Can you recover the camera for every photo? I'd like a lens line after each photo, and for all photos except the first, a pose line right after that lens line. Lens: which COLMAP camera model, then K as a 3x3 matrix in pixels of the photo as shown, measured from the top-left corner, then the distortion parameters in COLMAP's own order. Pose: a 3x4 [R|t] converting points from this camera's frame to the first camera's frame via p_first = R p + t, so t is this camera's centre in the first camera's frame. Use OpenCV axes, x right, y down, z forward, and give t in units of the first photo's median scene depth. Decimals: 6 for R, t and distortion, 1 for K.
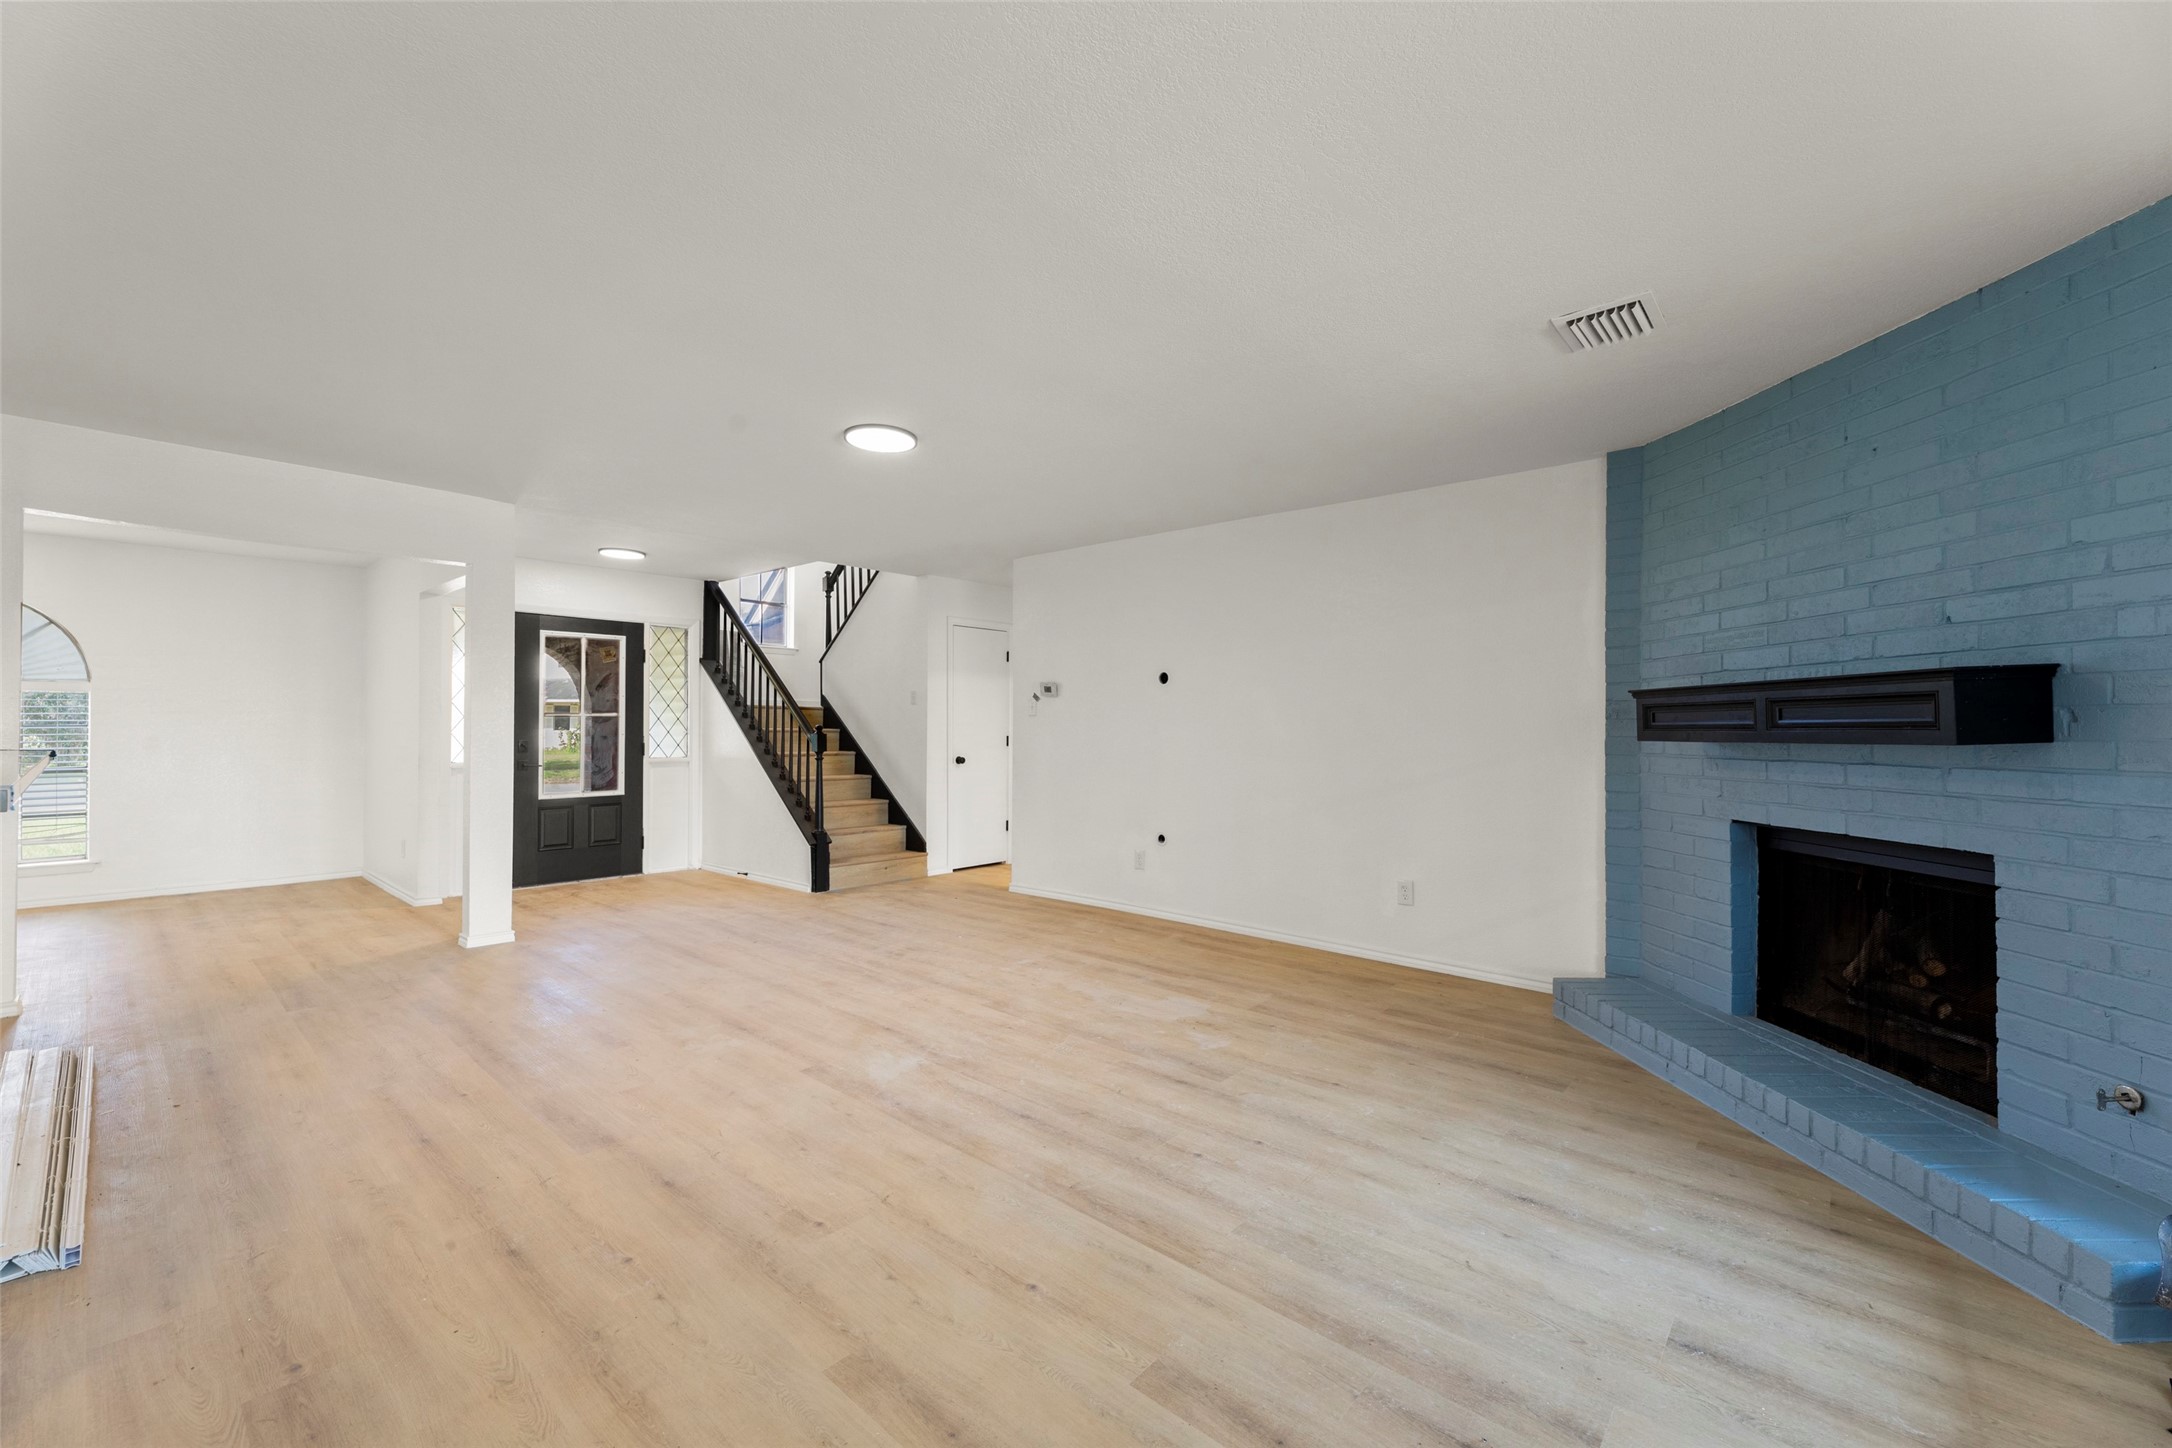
lens RADIAL K [[896.5, 0, 1085.2], [0, 896.5, 720.9], [0, 0, 1]] dist [0.001072, -0.000659]
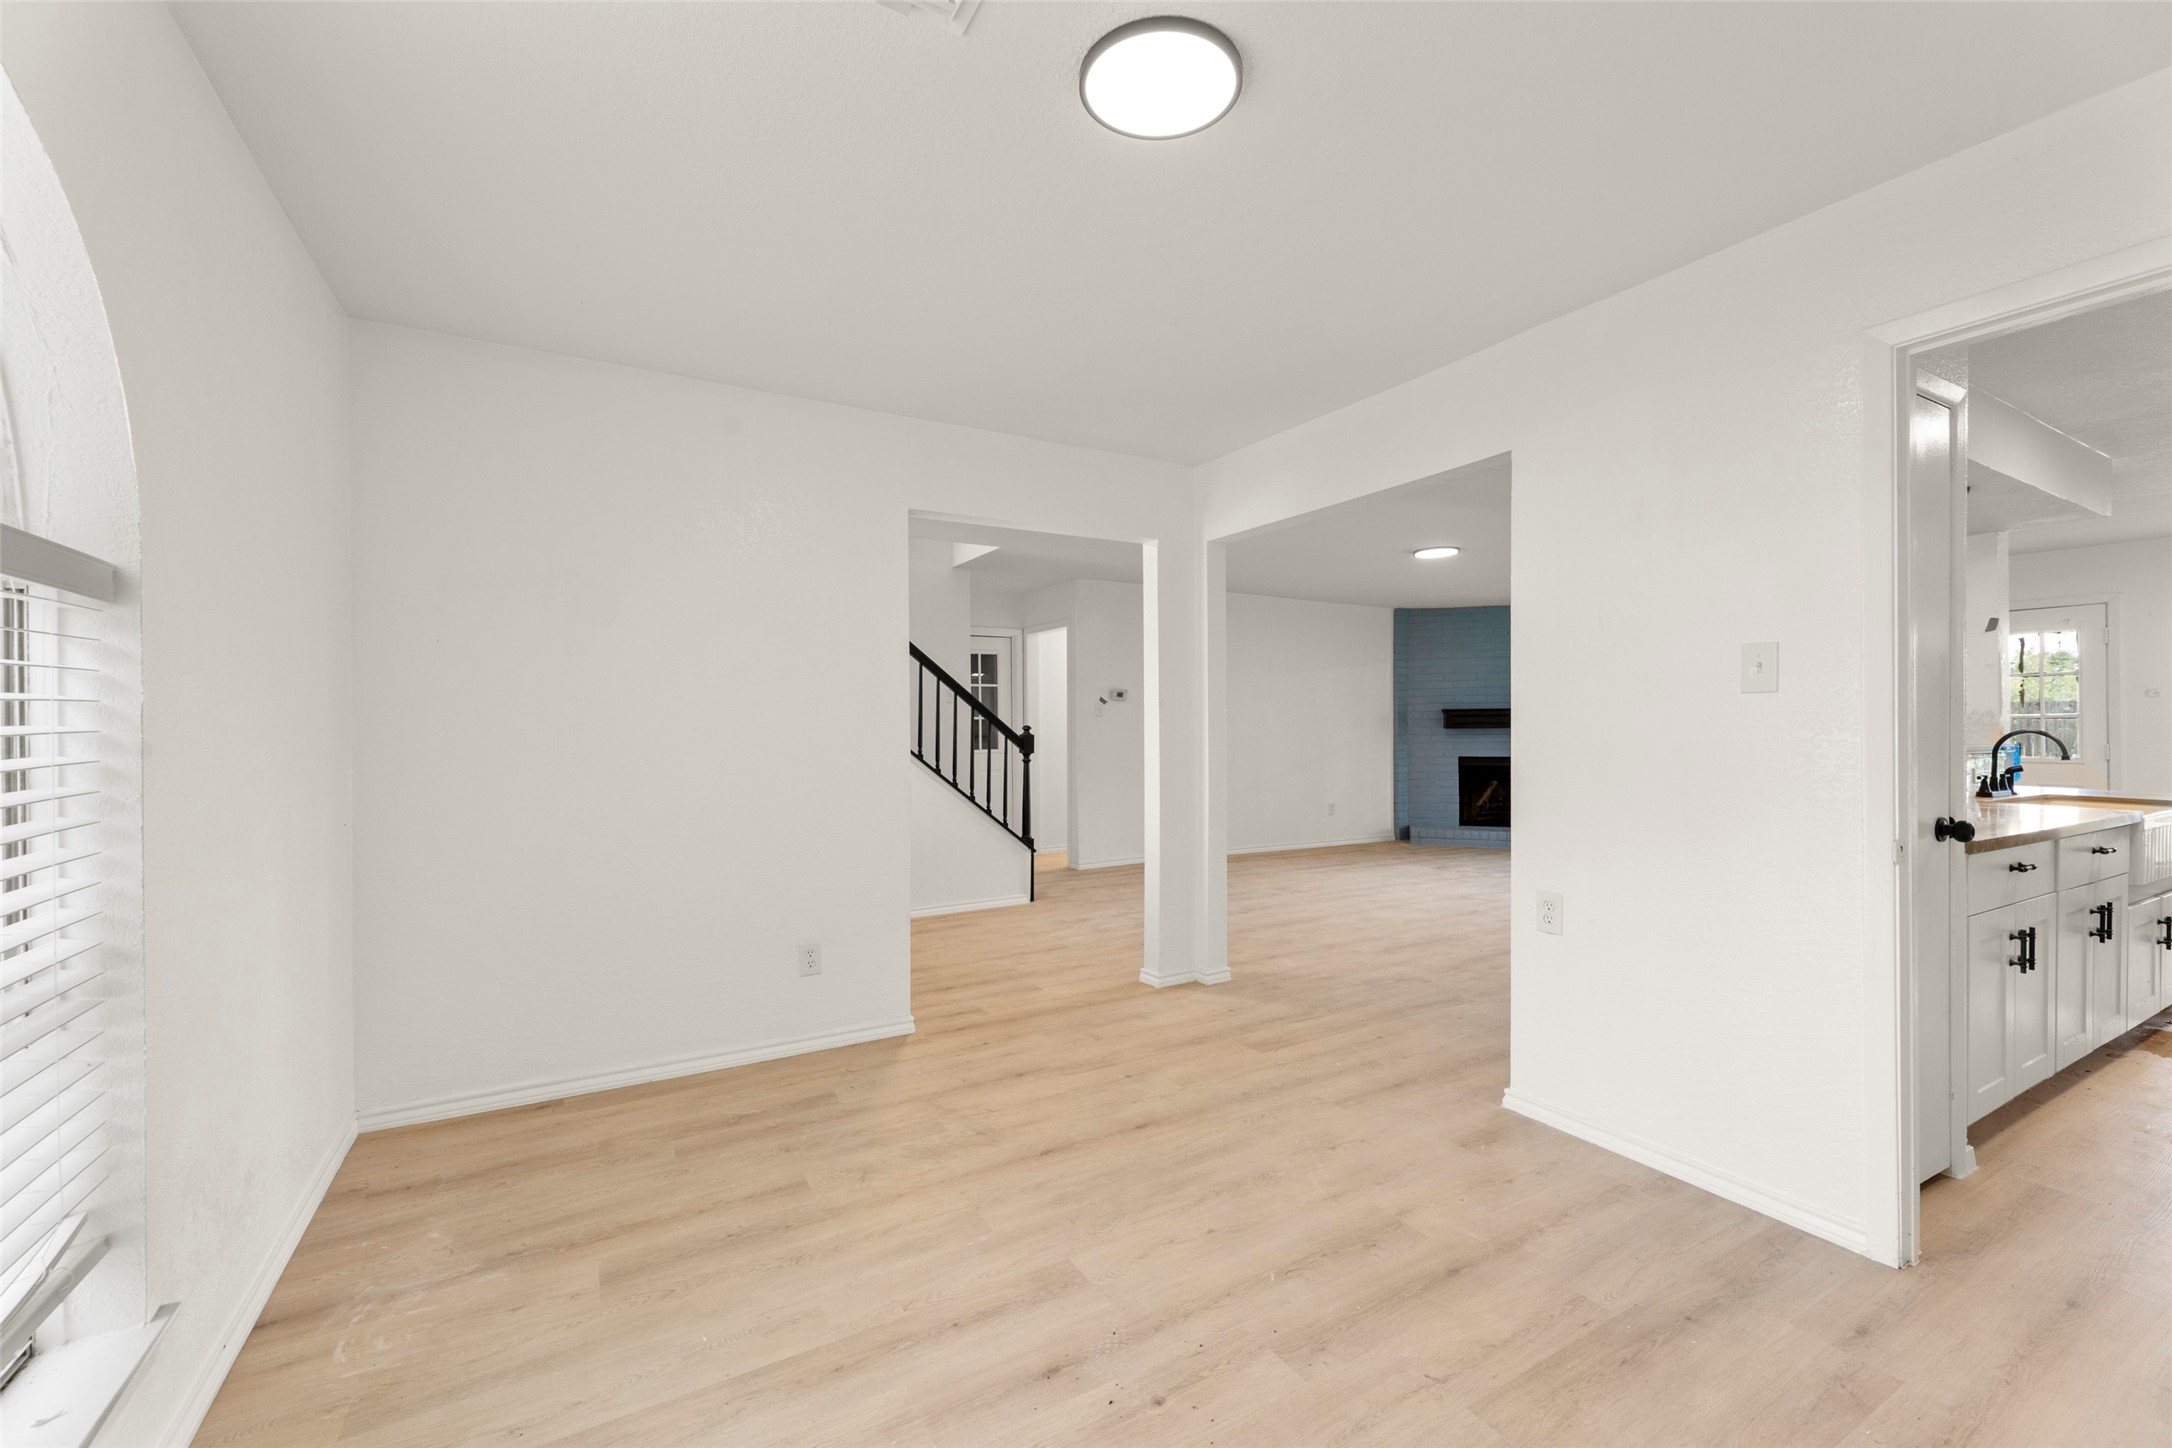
lens RADIAL K [[896.5, 0, 1072.8], [0, 896.5, 728.3], [0, 0, 1]] dist [0.001072, -0.000659]
pose [[0.304787, -0.011076, 0.952356, -2.122327], [-0.003245, 0.999914, 0.012667, -0.007814], [-0.952415, -0.006951, 0.304725, 1.198318]]
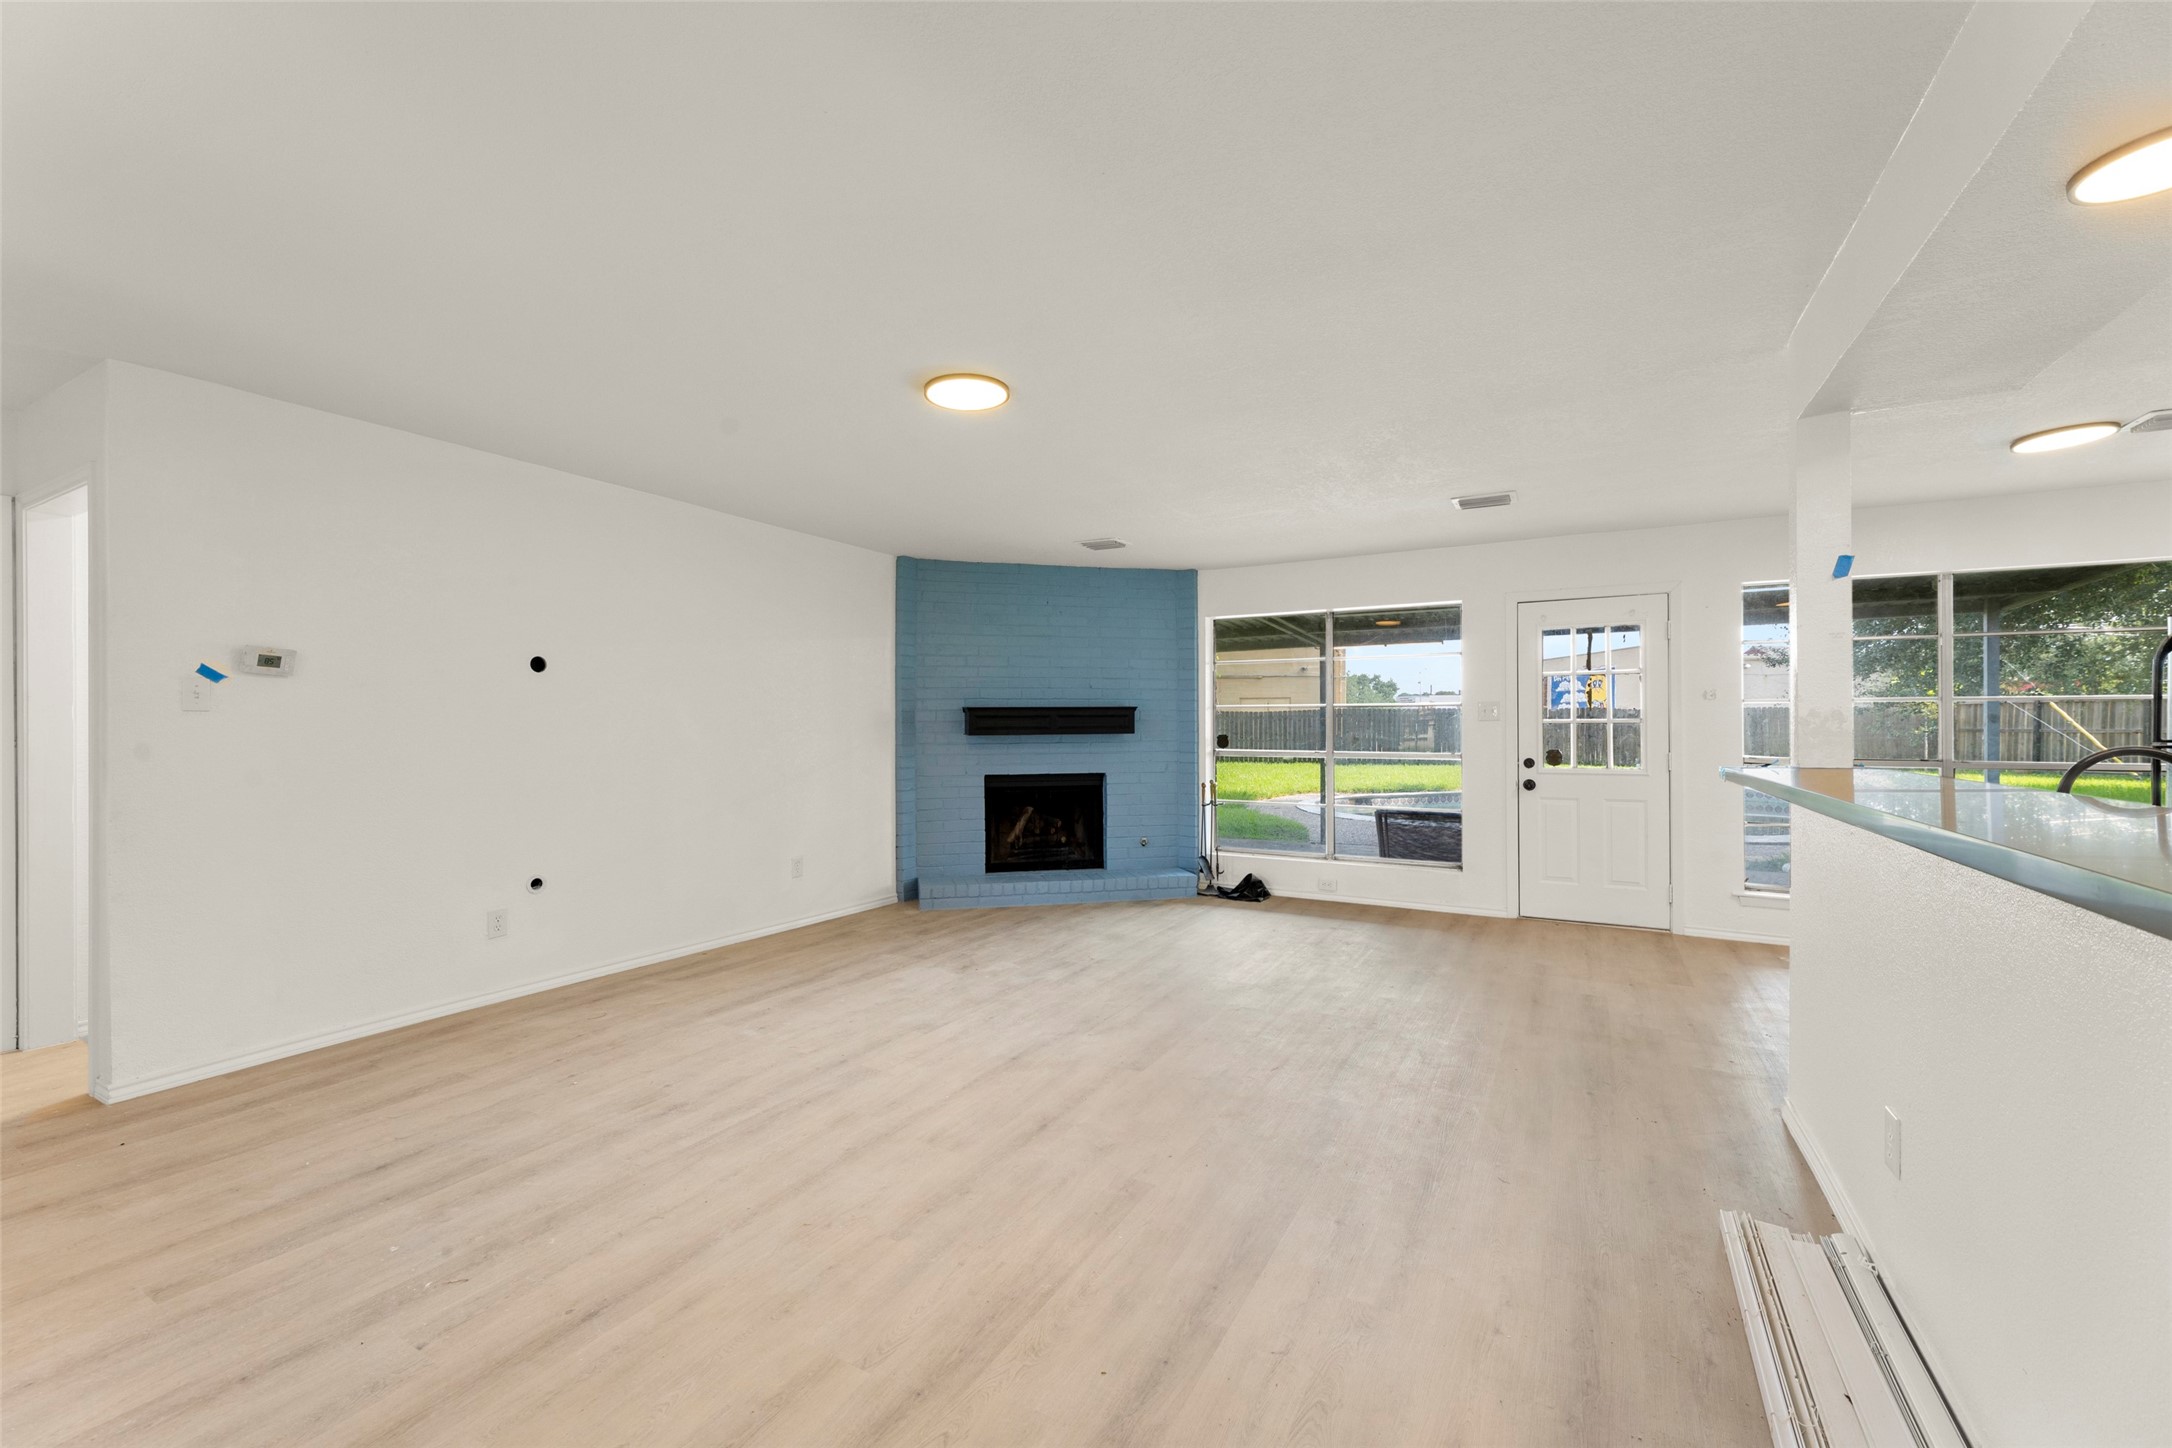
lens RADIAL K [[896.5, 0, 1085.2], [0, 896.5, 728.7], [0, 0, 1]] dist [0.001072, -0.000659]
pose [[-0.228747, -0.009082, 0.973443, -1.140448], [-0.008339, 0.999938, 0.007370, -0.006183], [-0.973450, -0.006431, -0.228809, 1.144459]]
